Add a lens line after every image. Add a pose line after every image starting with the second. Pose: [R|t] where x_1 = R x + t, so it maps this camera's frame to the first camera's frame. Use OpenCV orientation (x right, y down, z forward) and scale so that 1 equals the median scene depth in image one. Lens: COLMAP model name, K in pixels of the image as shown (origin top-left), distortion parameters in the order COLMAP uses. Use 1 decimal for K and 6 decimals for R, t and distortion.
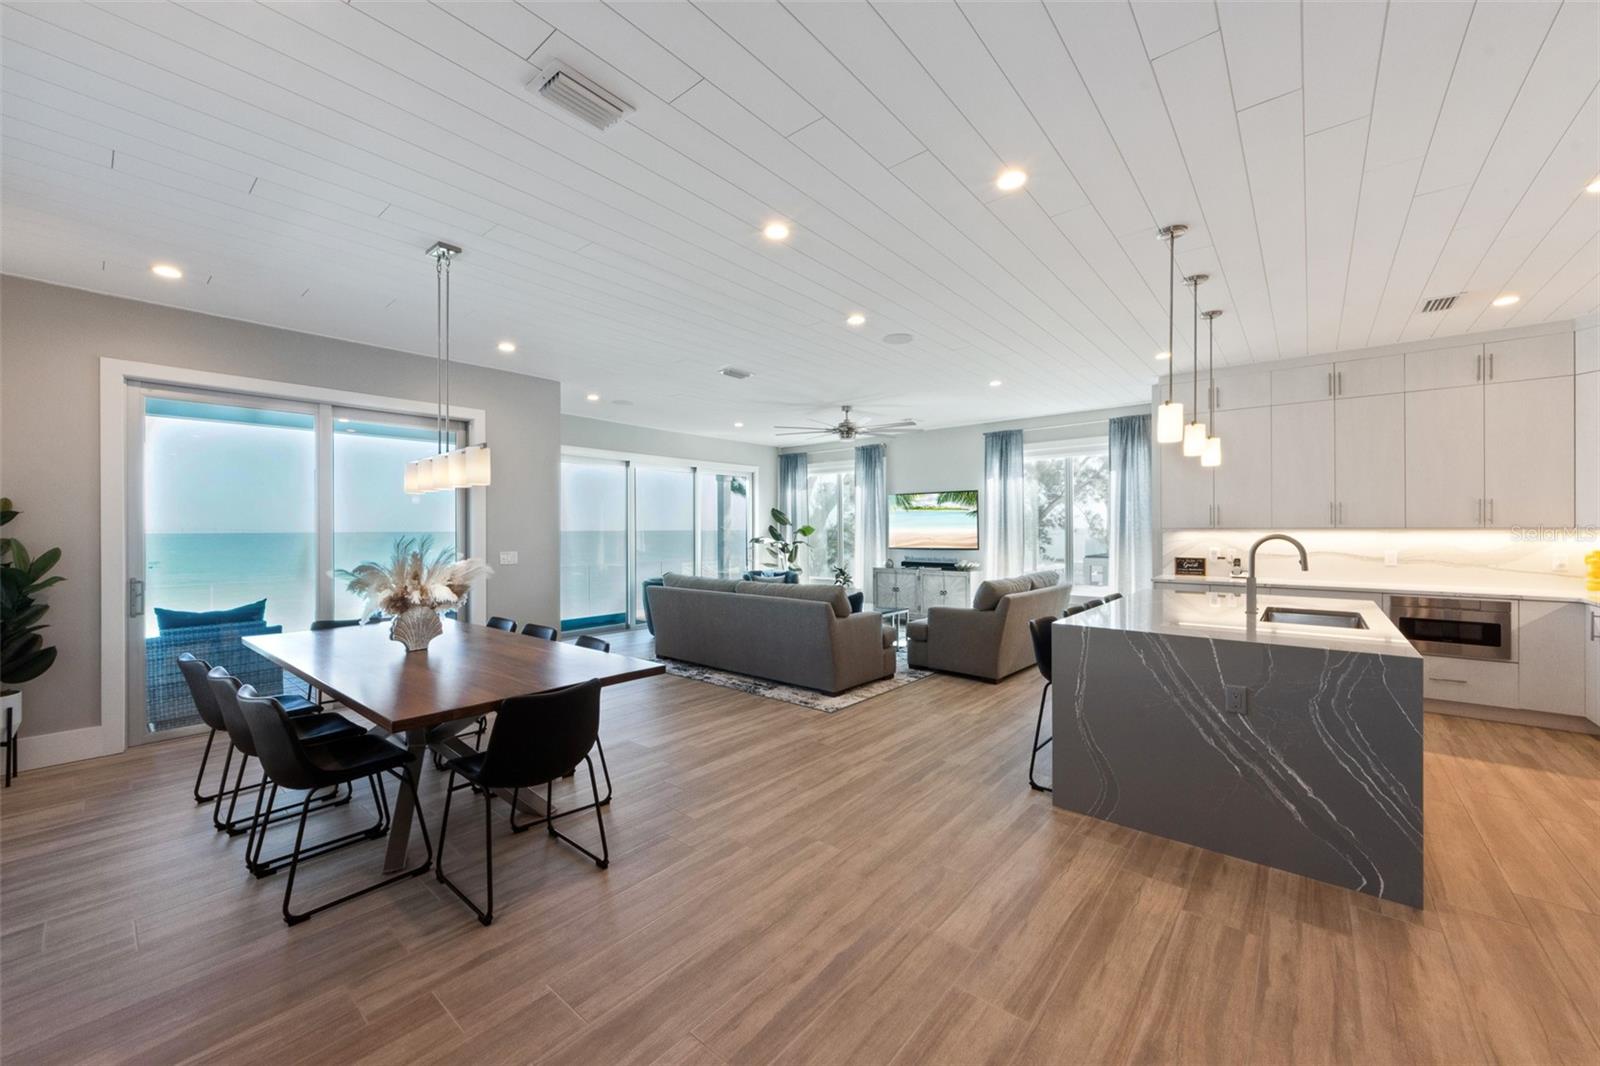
lens RADIAL K [[612.8, 0, 792.6], [0, 612.8, 526.5], [0, 0, 1]] dist [-0.007863, 0.002254]
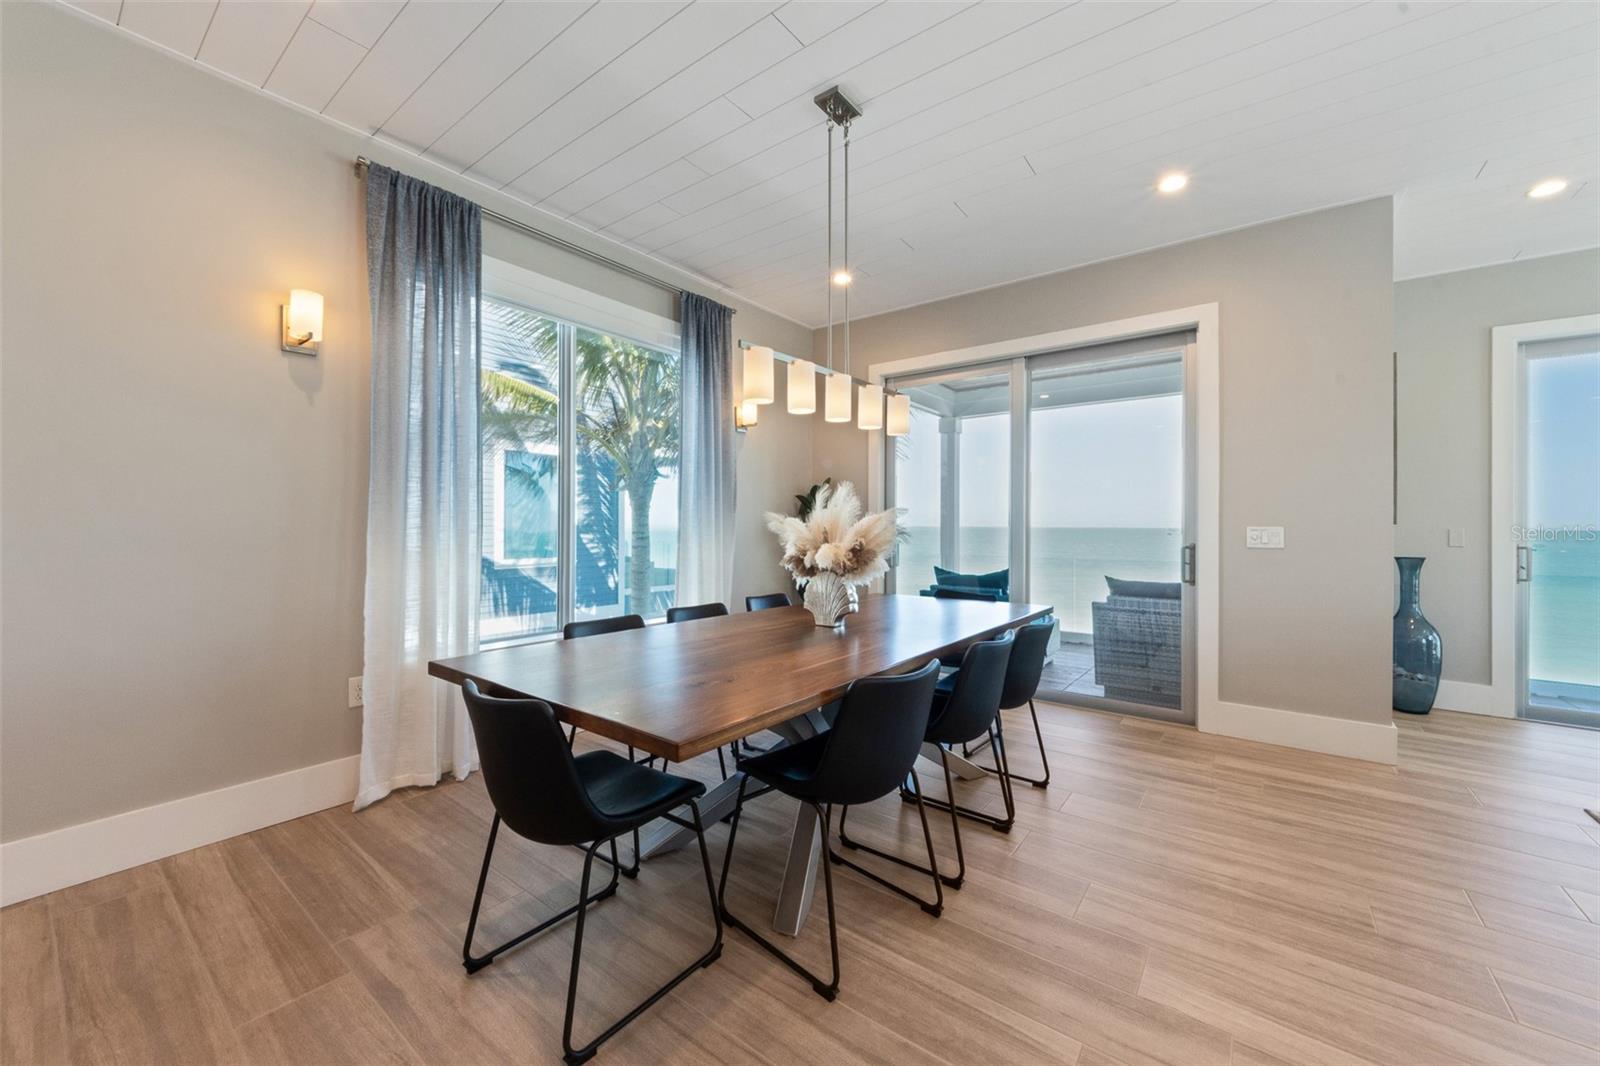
lens RADIAL K [[612.8, 0, 802.4], [0, 612.8, 524.2], [0, 0, 1]] dist [-0.007863, 0.002254]
pose [[0.056283, -0.002022, -0.998413, 0.066728], [-0.000076, 0.999998, -0.002029, 0.026629], [0.998415, 0.000190, 0.056283, 0.339376]]
